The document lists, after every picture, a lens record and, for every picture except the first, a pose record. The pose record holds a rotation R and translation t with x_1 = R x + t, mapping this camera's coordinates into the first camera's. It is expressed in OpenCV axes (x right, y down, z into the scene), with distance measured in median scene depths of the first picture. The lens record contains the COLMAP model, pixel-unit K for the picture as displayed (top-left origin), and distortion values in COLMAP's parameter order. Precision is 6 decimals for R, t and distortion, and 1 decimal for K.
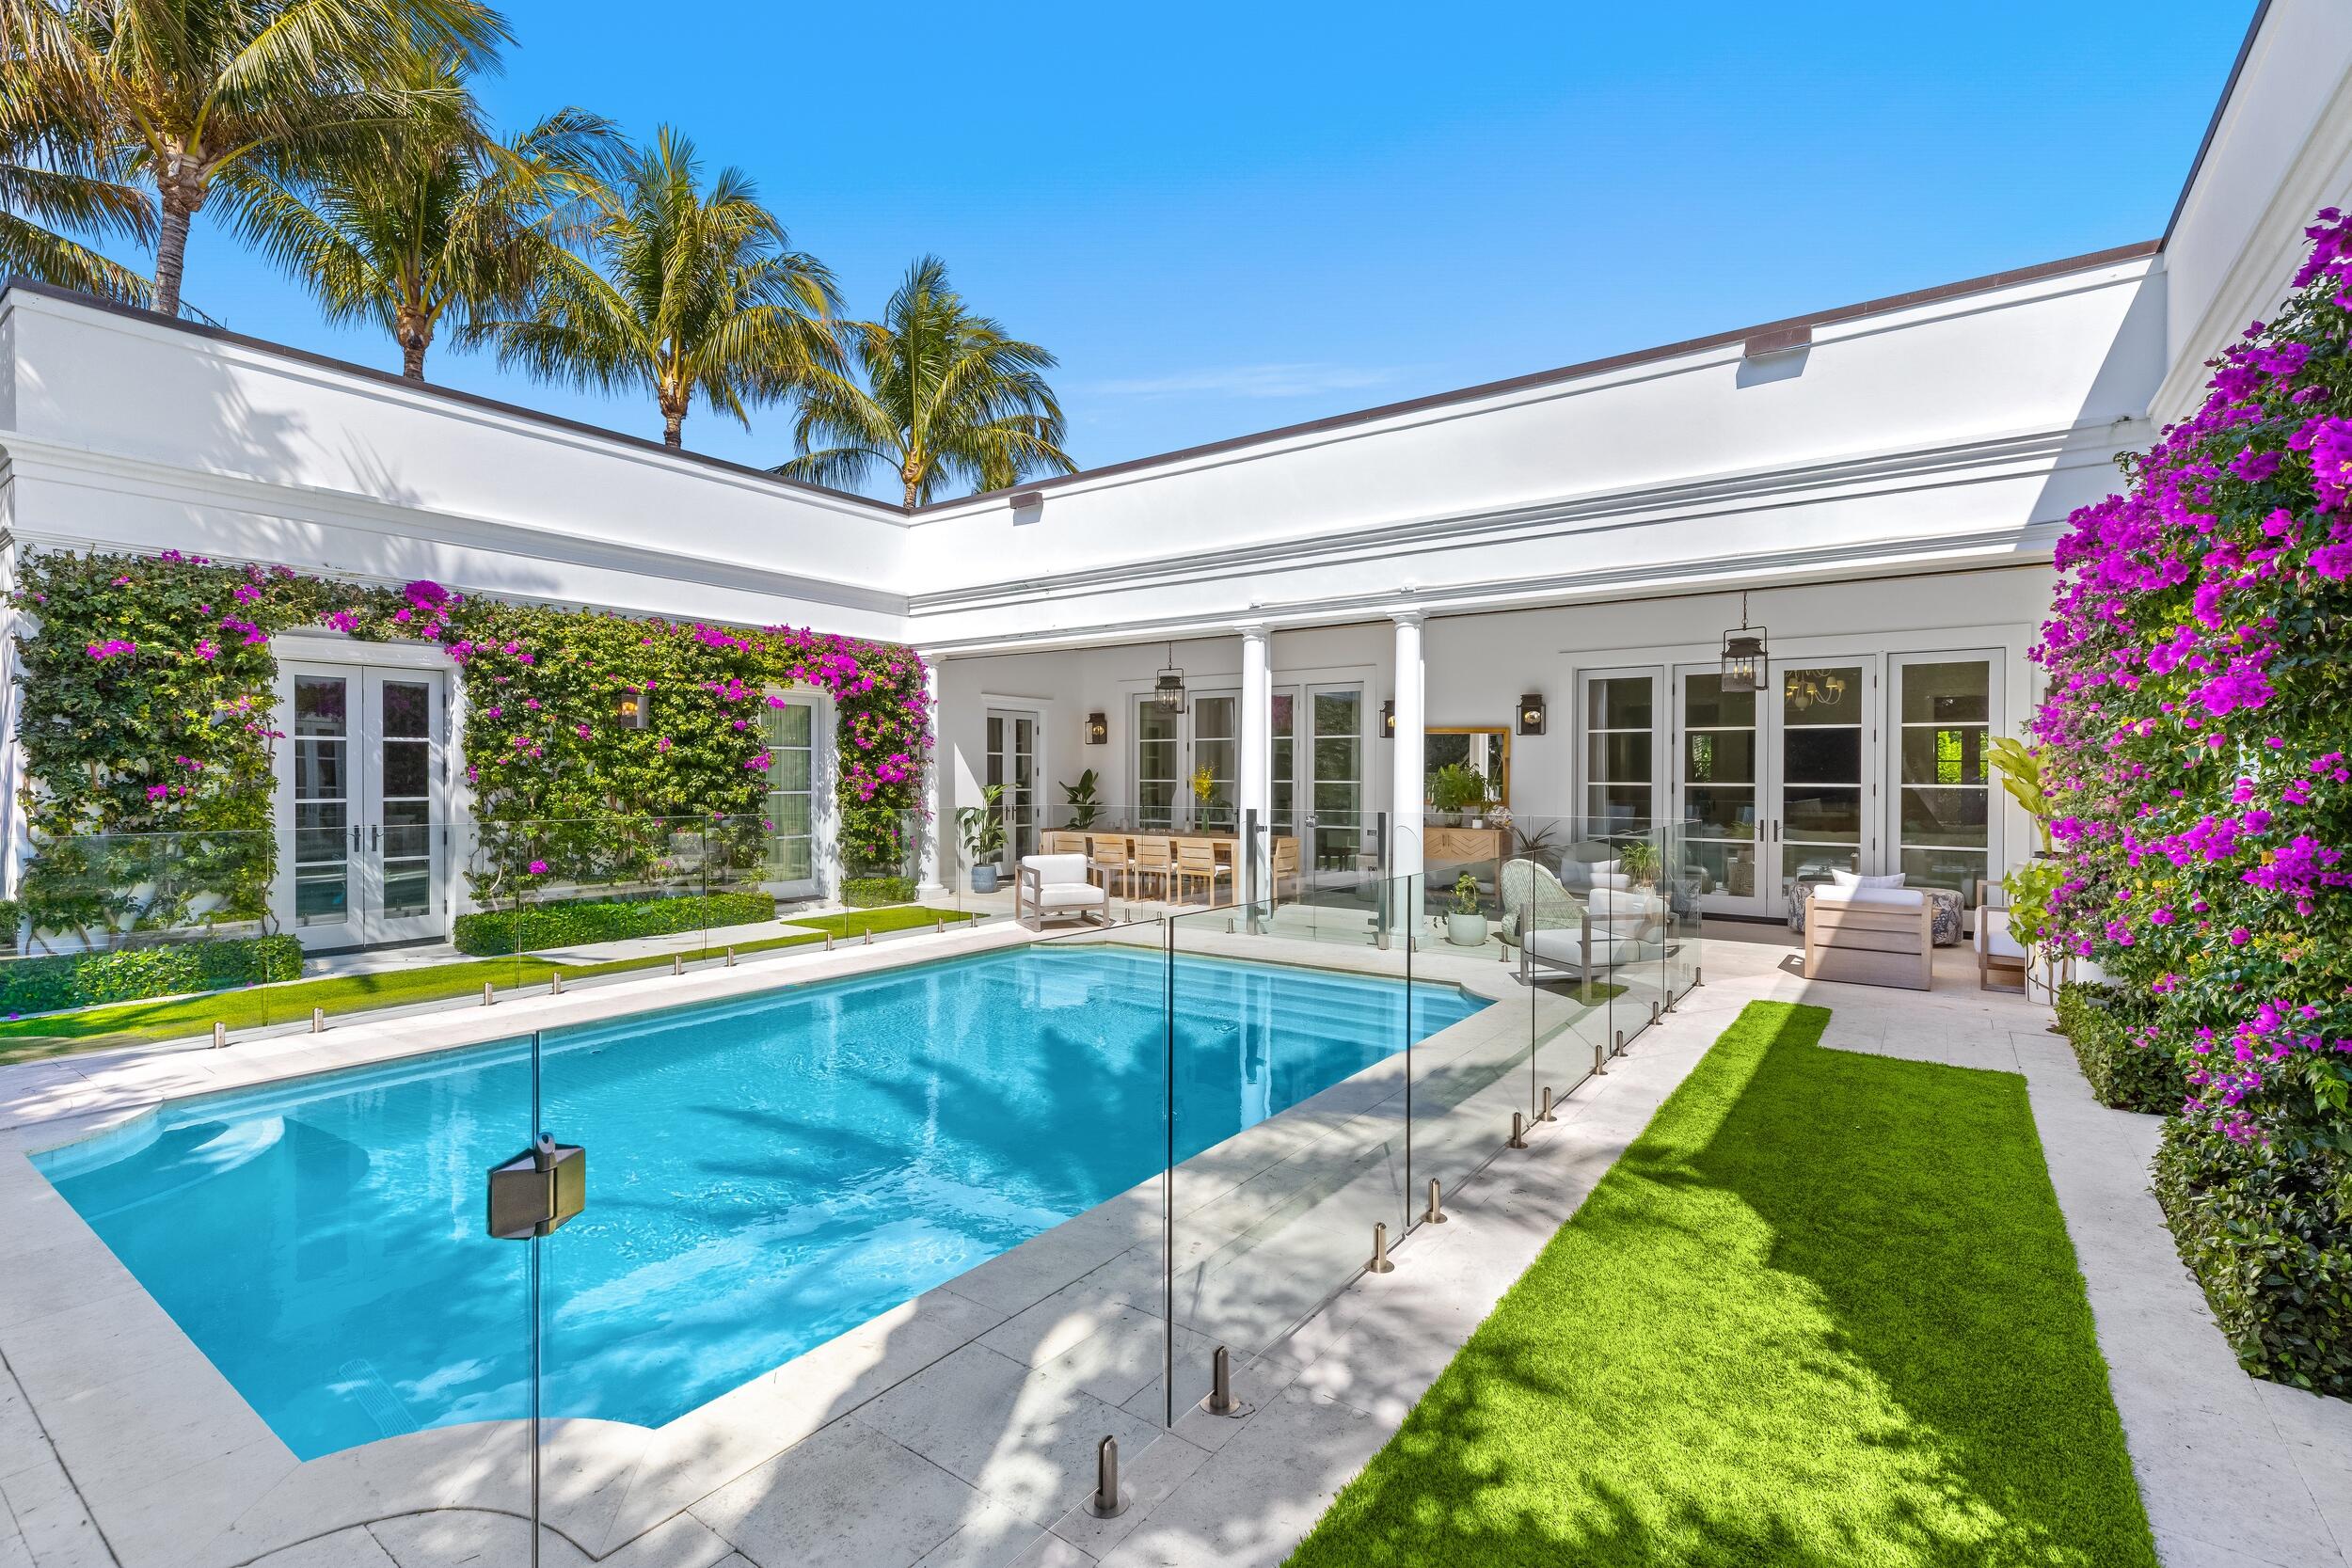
lens RADIAL K [[1055.4, 0, 1176.0], [0, 1055.4, 784.0], [0, 0, 1]] dist [0.001339, 0.000069]
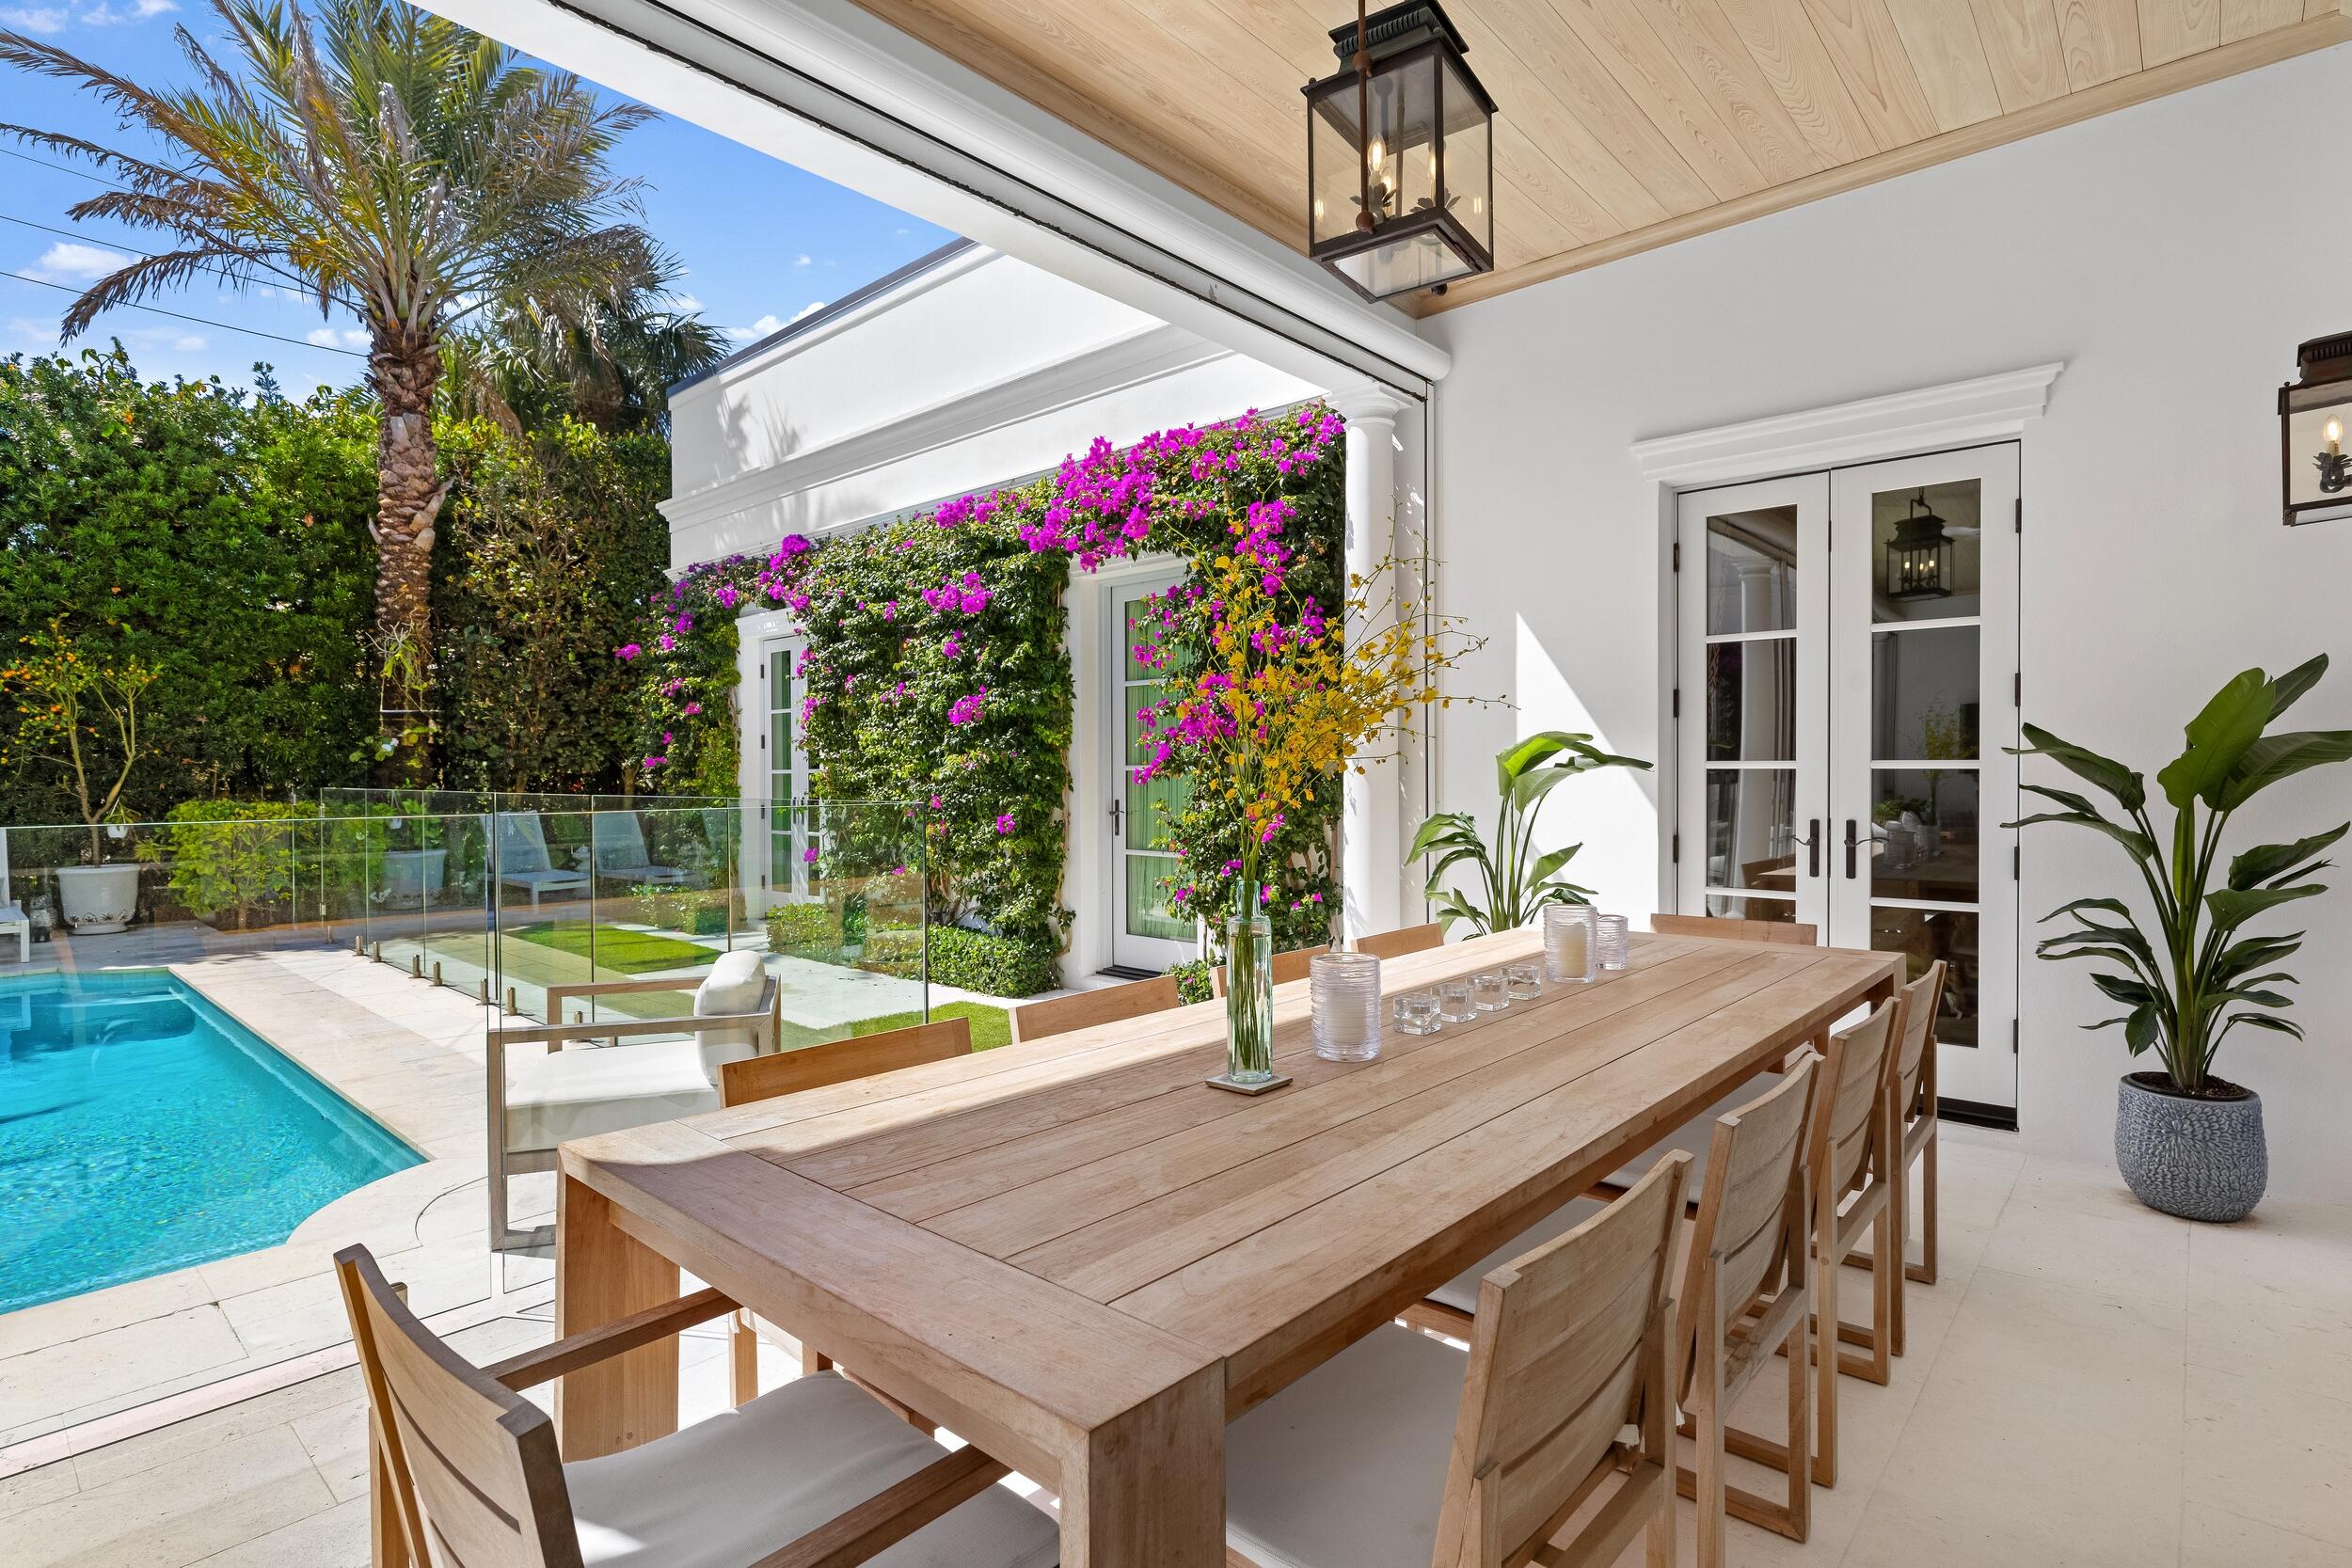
lens RADIAL K [[1141.2, 0, 1170.4], [0, 1141.2, 778.8], [0, 0, 1]] dist [-0.000635, -0.001167]
pose [[-0.120403, -0.000507, -0.992725, 0.209788], [-0.010979, 0.999939, 0.000821, 0.015292], [0.992664, 0.010998, -0.120401, 1.218131]]
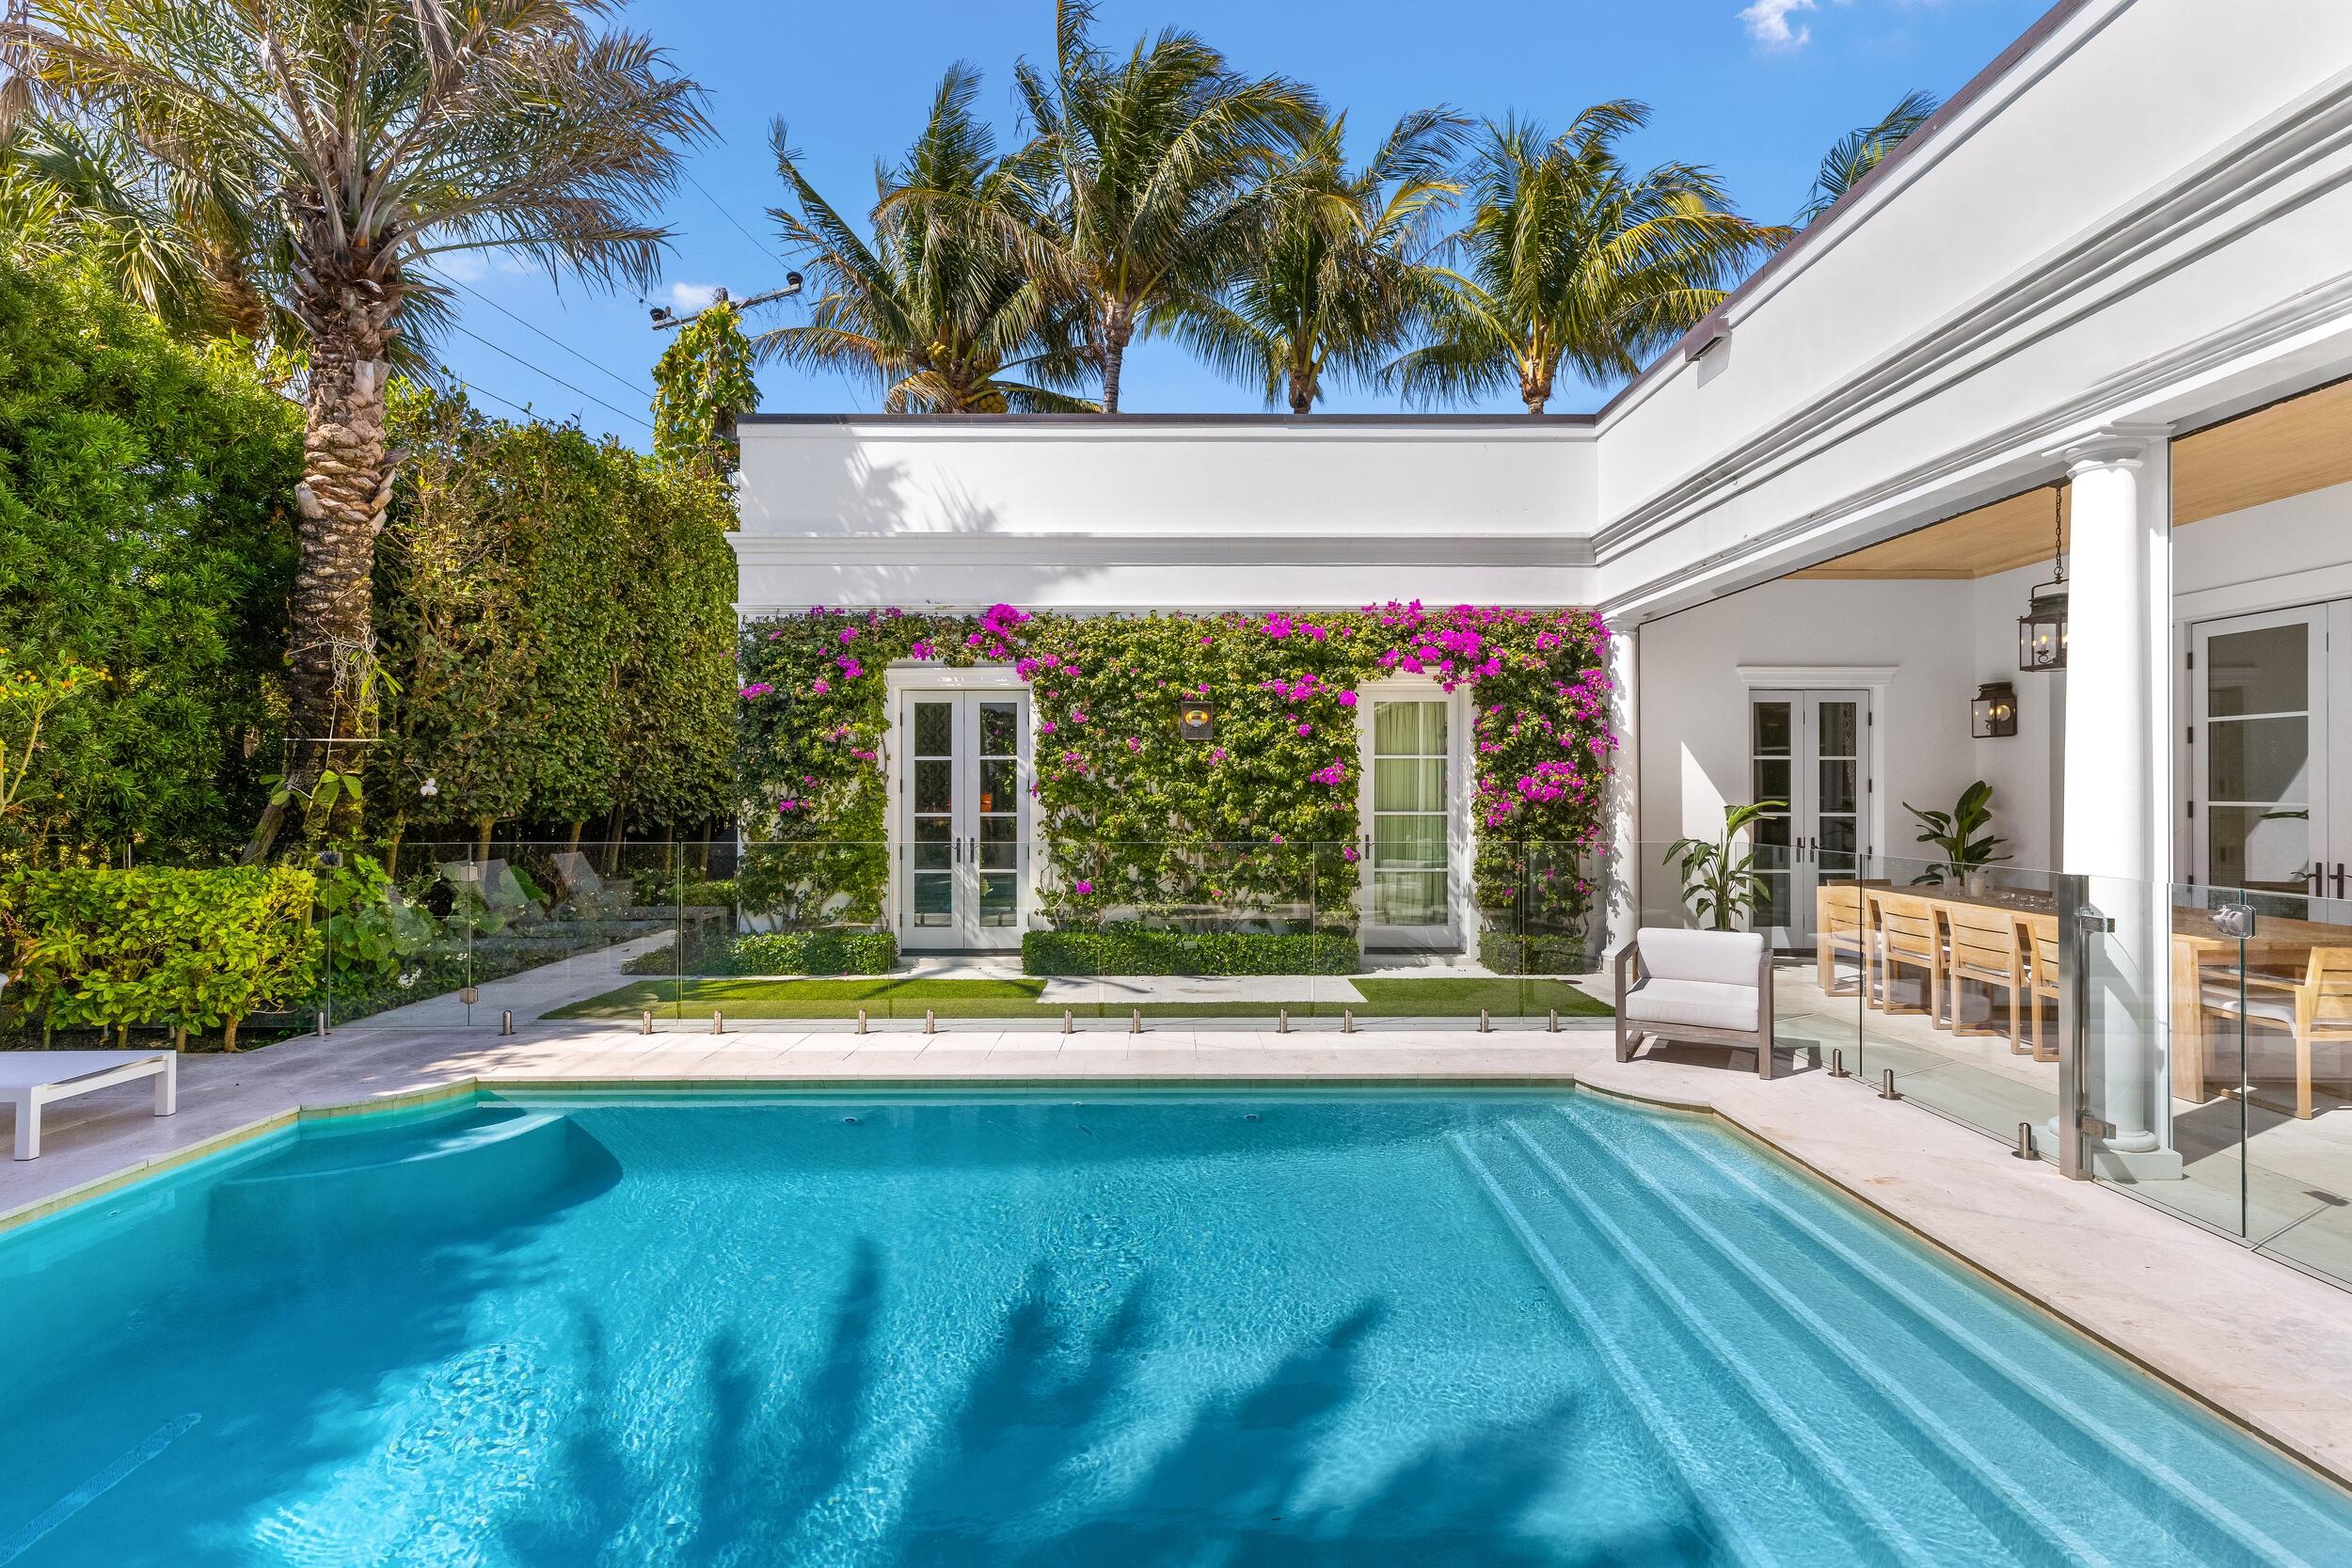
lens RADIAL K [[1055.4, 0, 1176.0], [0, 1055.4, 784.0], [0, 0, 1]] dist [0.001339, 0.000069]
pose [[0.582887, -0.003087, -0.812547, 0.193358], [-0.006683, 0.999941, -0.008593, -0.006514], [0.812526, 0.010439, 0.582832, 0.448543]]
